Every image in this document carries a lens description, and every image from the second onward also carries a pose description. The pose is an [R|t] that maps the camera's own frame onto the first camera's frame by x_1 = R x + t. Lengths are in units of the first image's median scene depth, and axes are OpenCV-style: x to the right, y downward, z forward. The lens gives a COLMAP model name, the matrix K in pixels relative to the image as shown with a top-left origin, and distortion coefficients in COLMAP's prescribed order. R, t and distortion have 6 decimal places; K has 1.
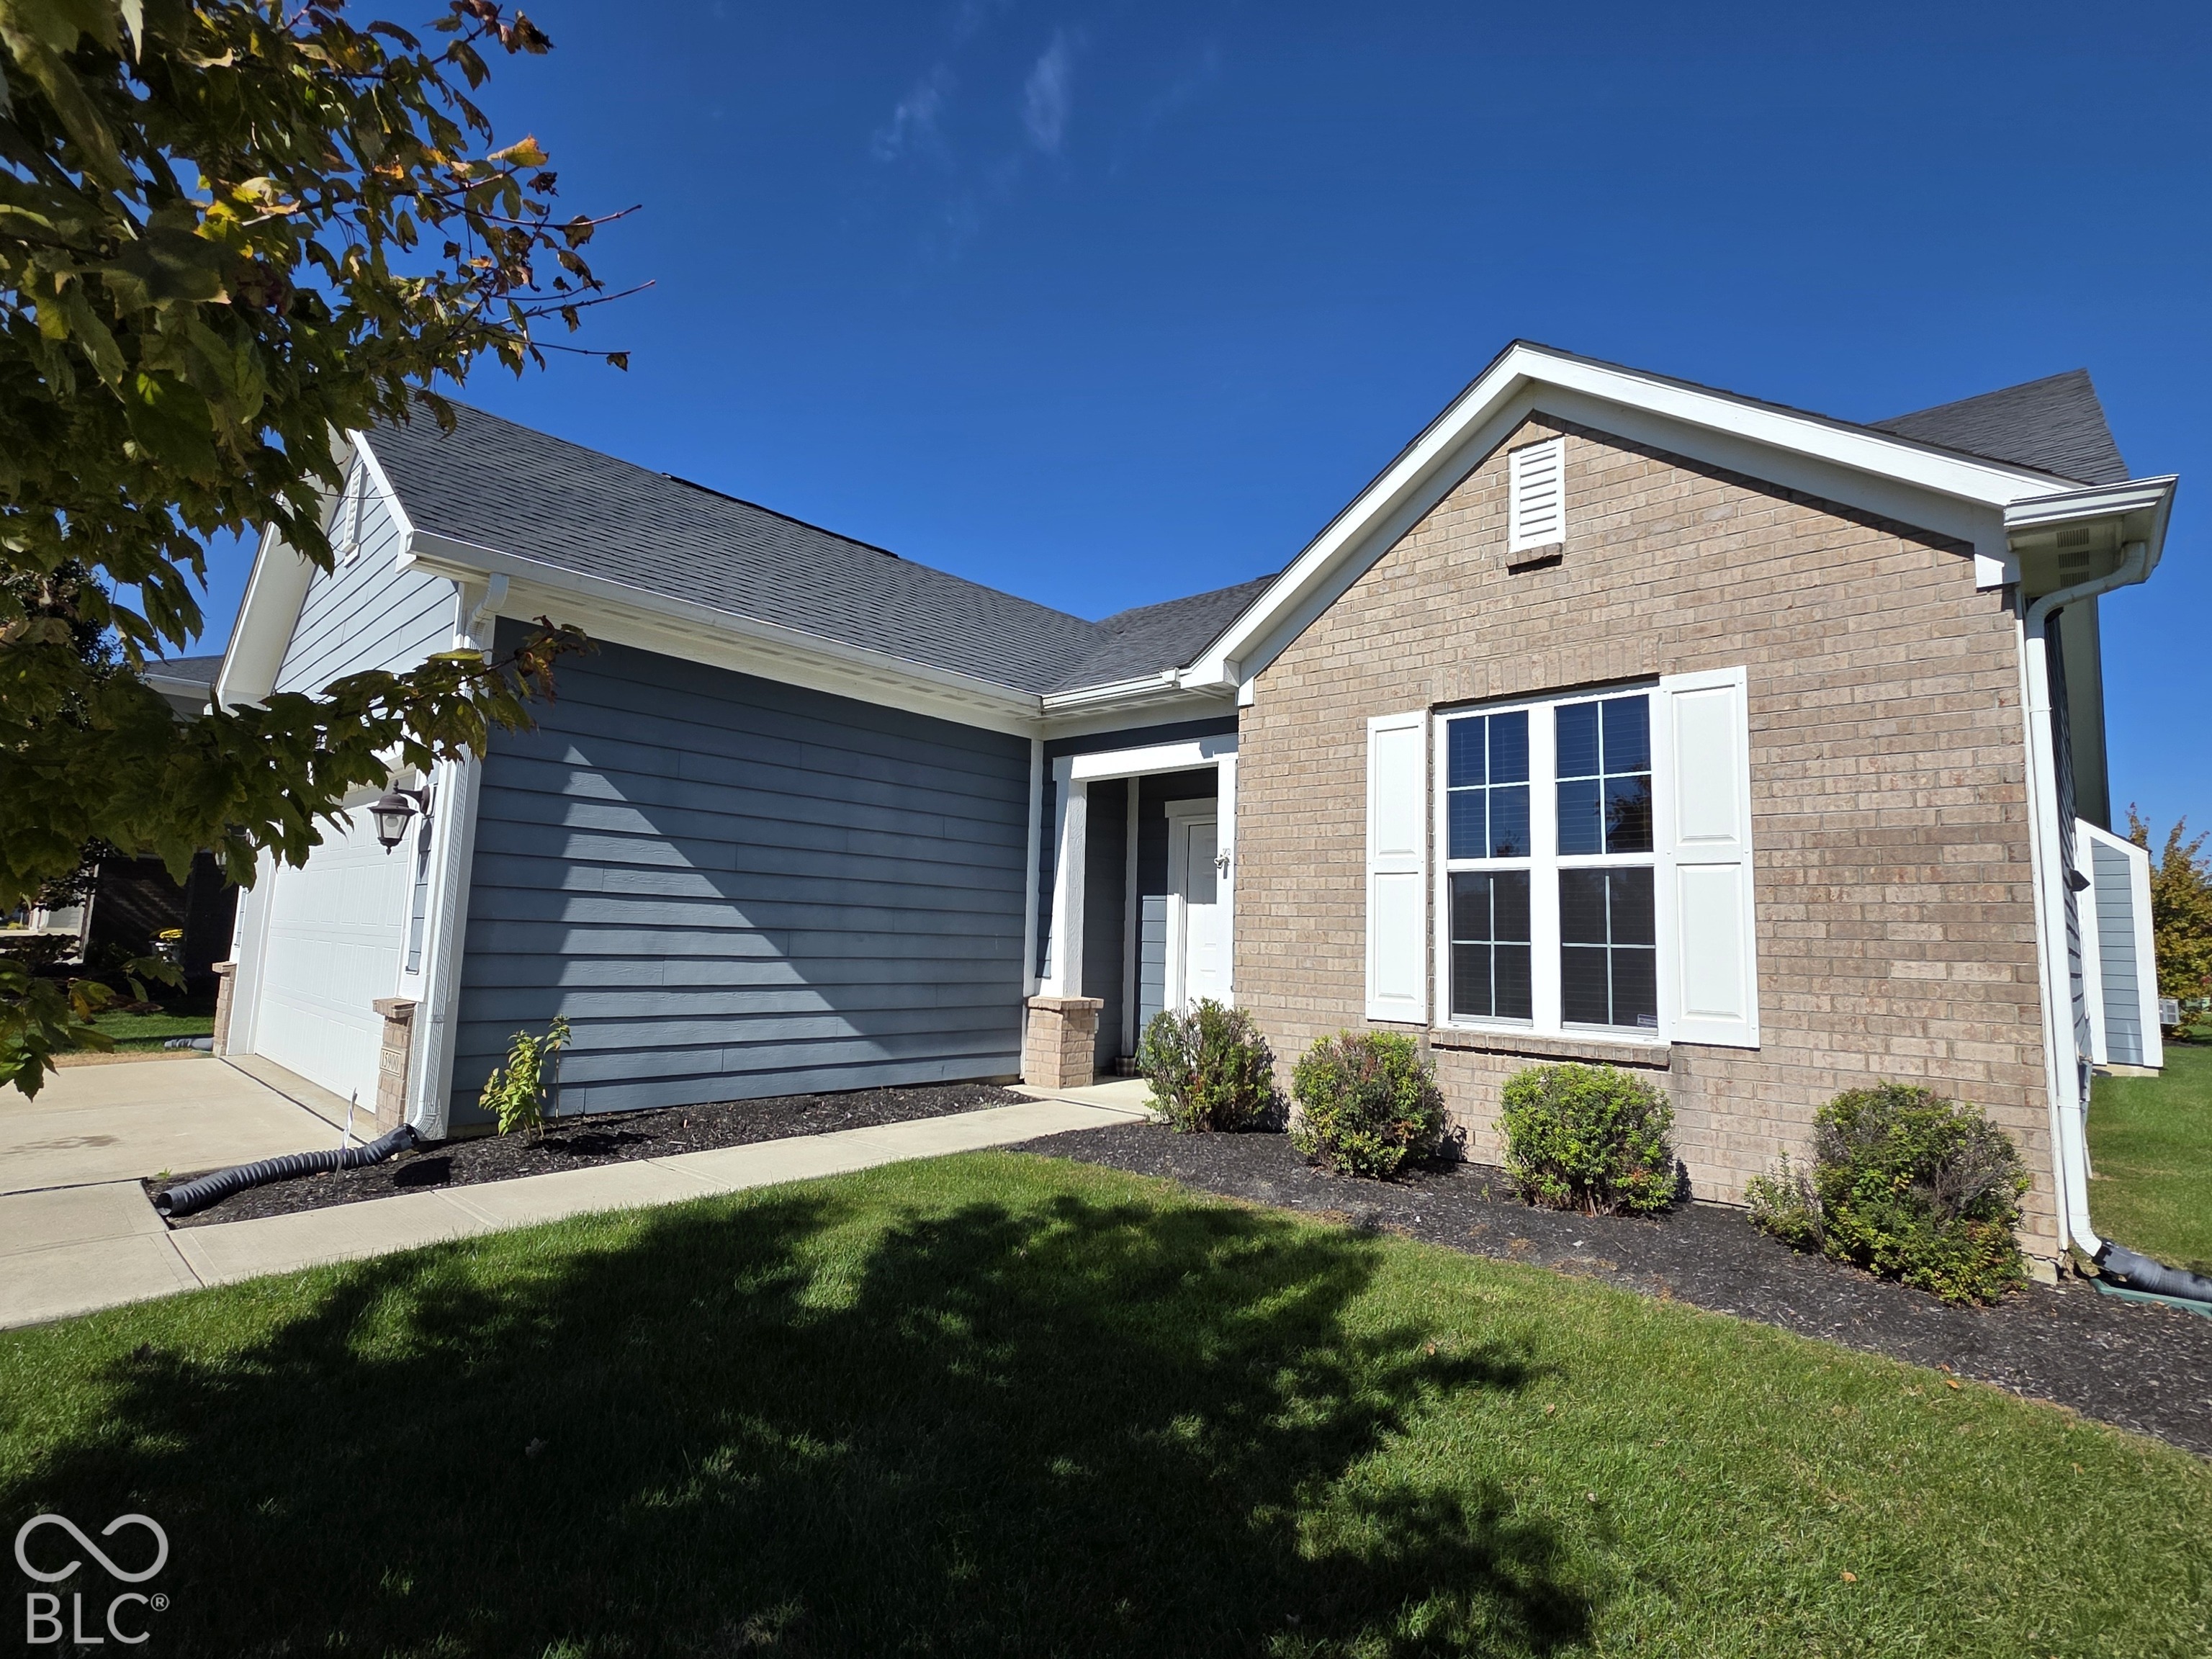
lens RADIAL K [[1054.8, 0, 1106.0], [0, 1054.8, 829.5], [0, 0, 1]] dist [-0.000717, 0.000010]
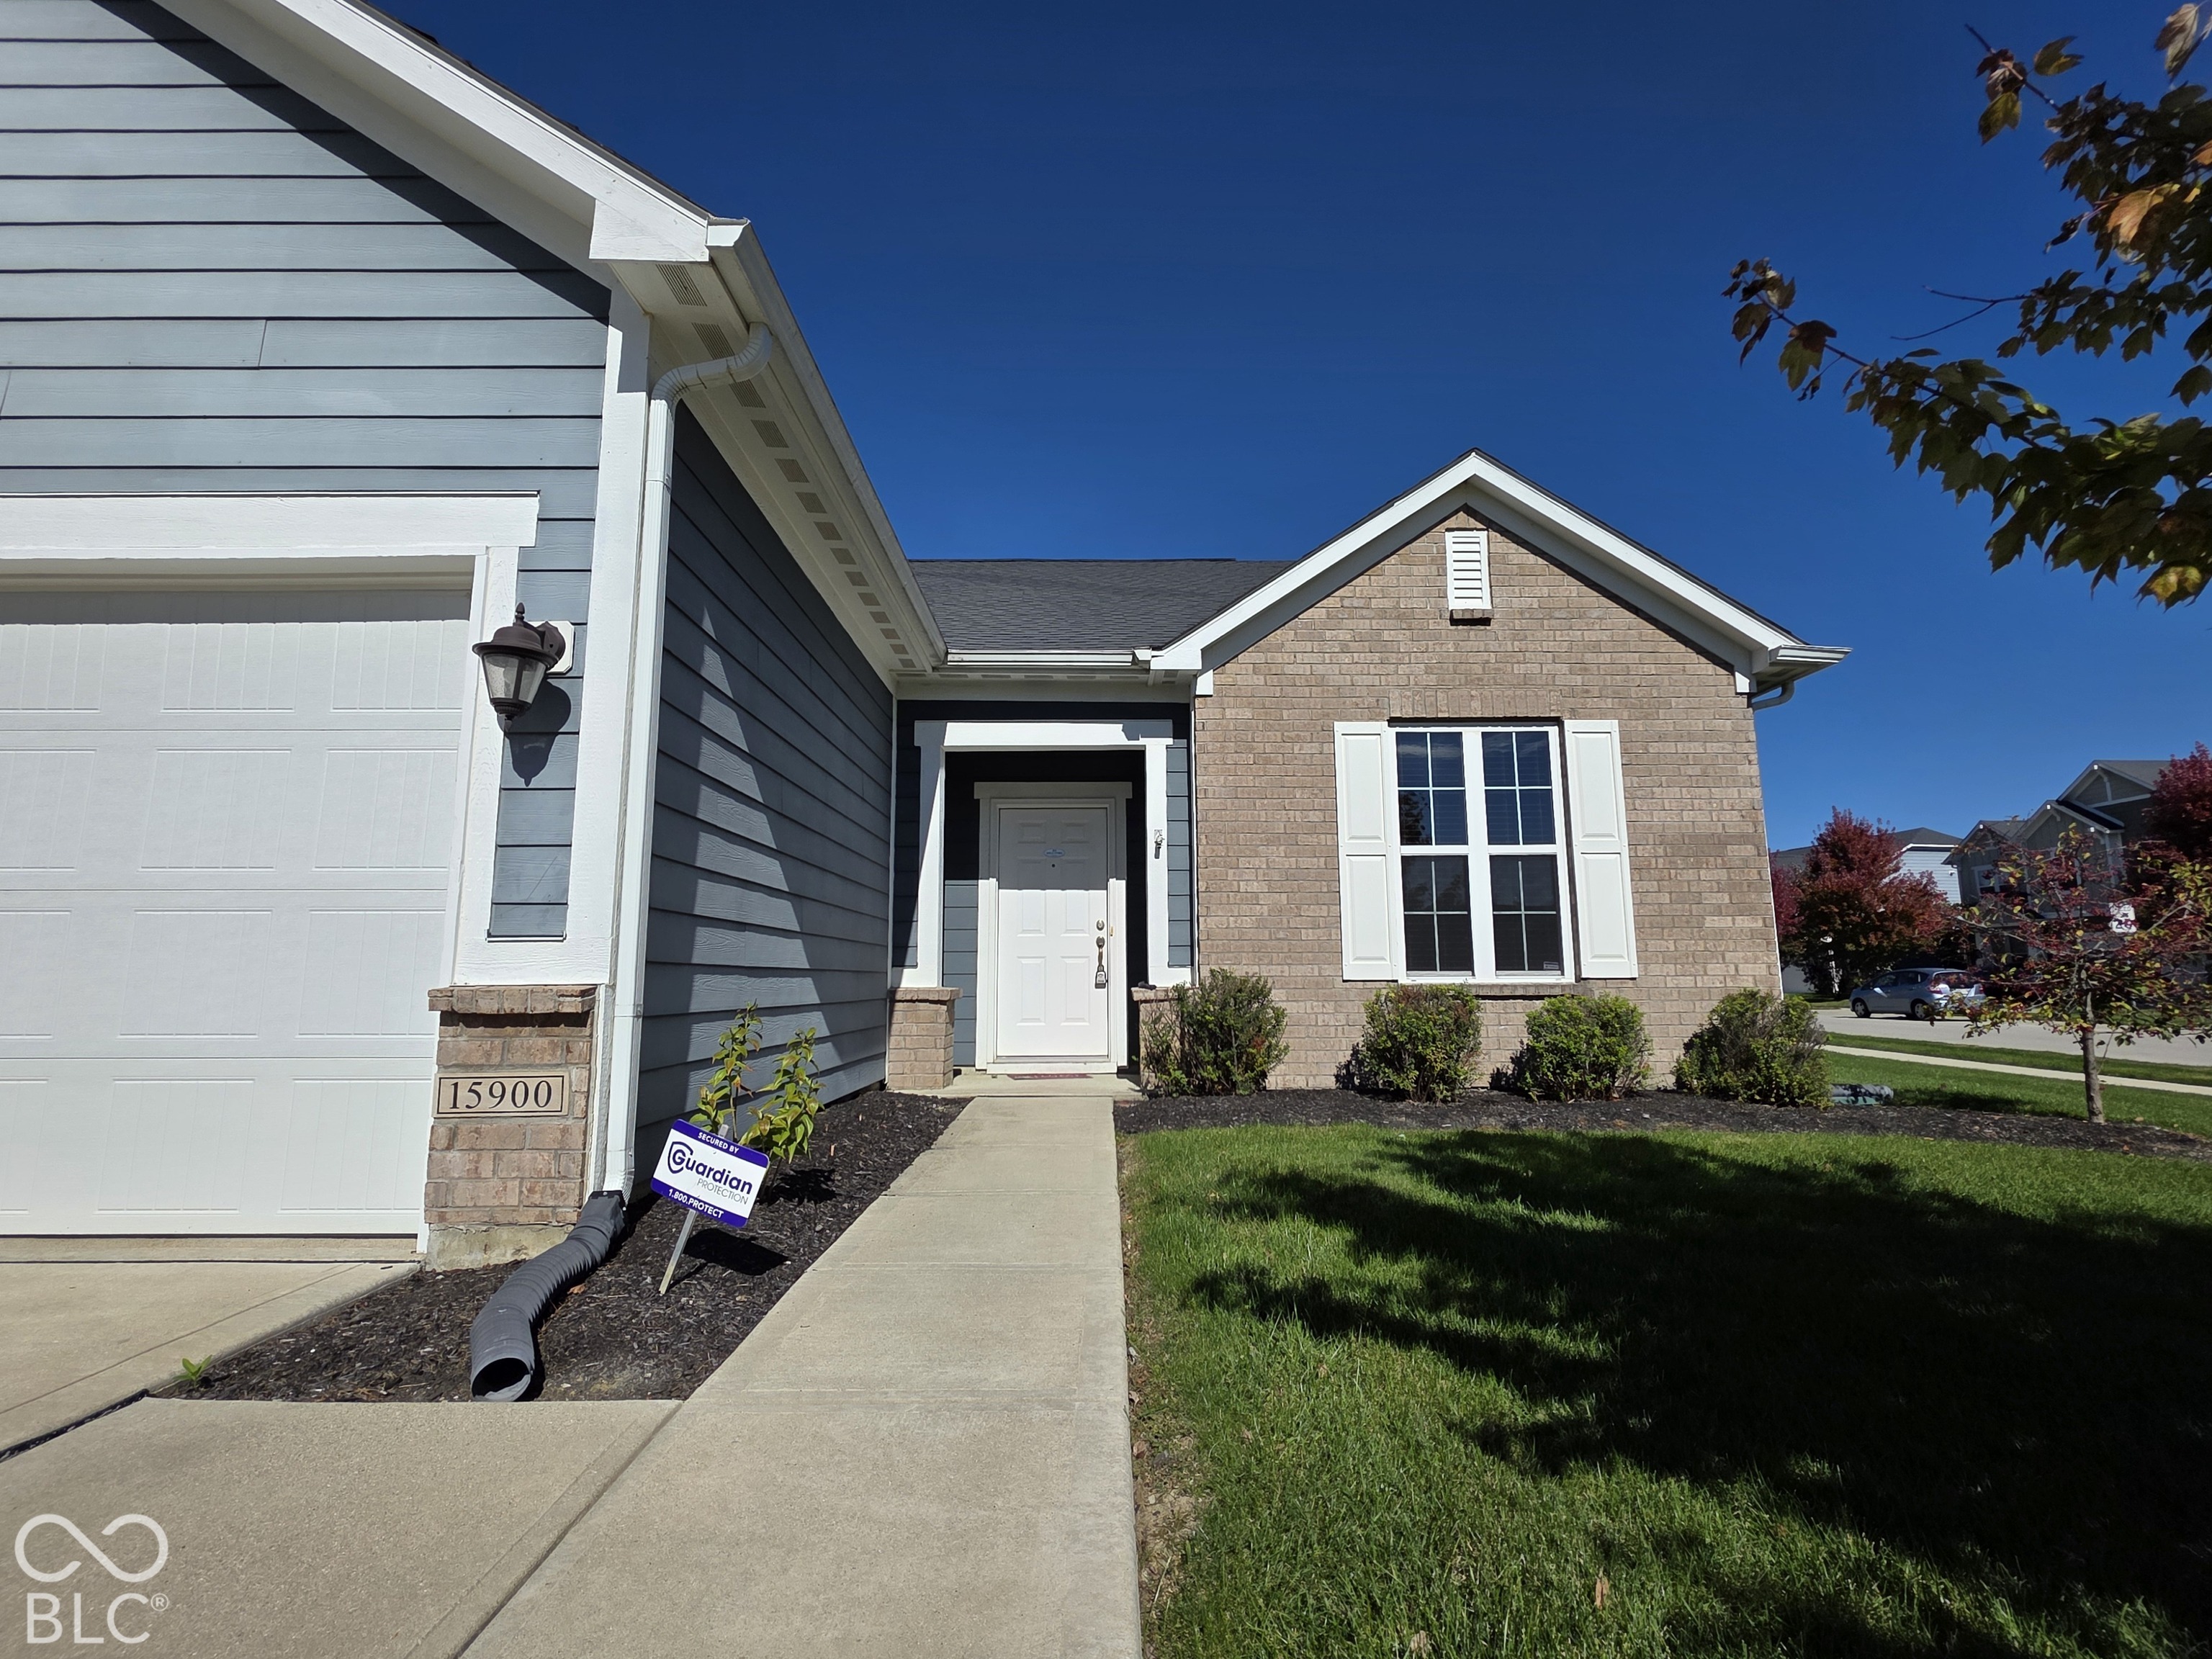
lens RADIAL K [[1054.8, 0, 1106.0], [0, 1054.8, 829.5], [0, 0, 1]] dist [-0.000717, 0.000010]
pose [[0.732563, 0.065162, 0.677573, -0.775267], [-0.046936, 0.997874, -0.045220, 0.083383], [-0.679079, 0.001324, 0.734064, 0.344319]]
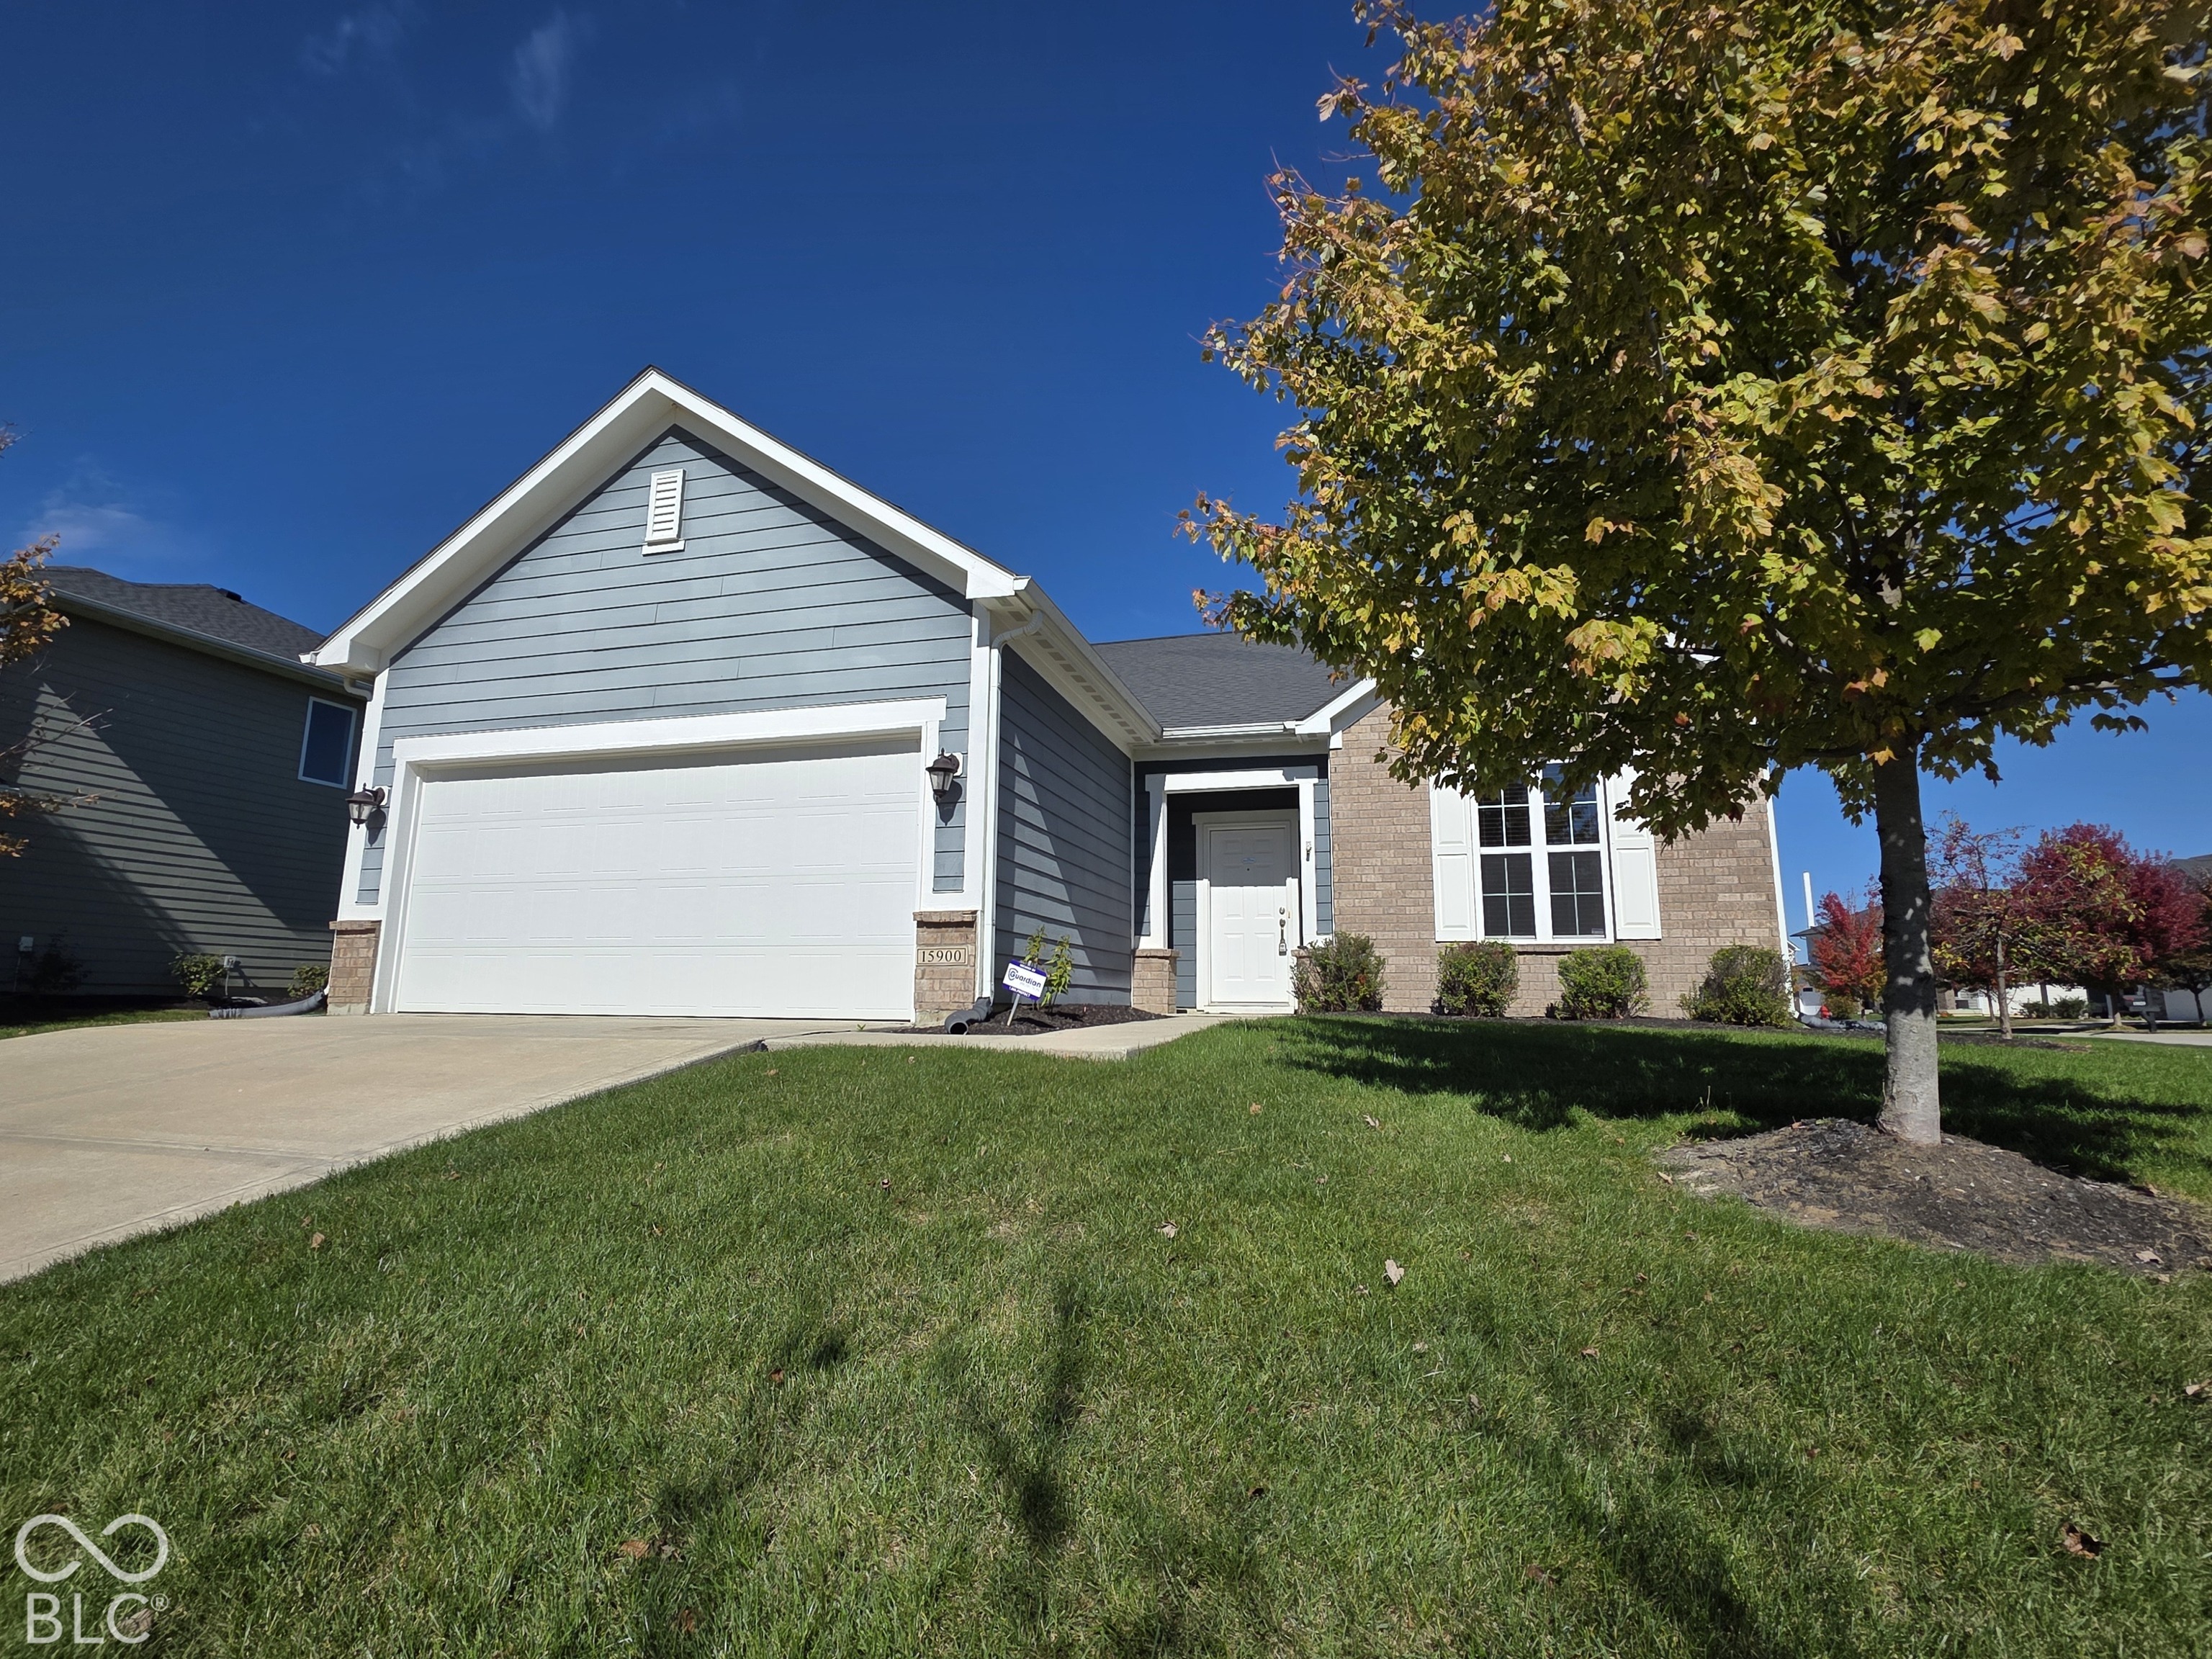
lens RADIAL K [[1054.8, 0, 1106.0], [0, 1054.8, 829.5], [0, 0, 1]] dist [-0.000717, 0.000010]
pose [[0.892041, 0.054581, 0.448646, -1.025928], [-0.031402, 0.997767, -0.058950, 0.123599], [-0.450861, 0.038497, 0.891763, -0.272290]]
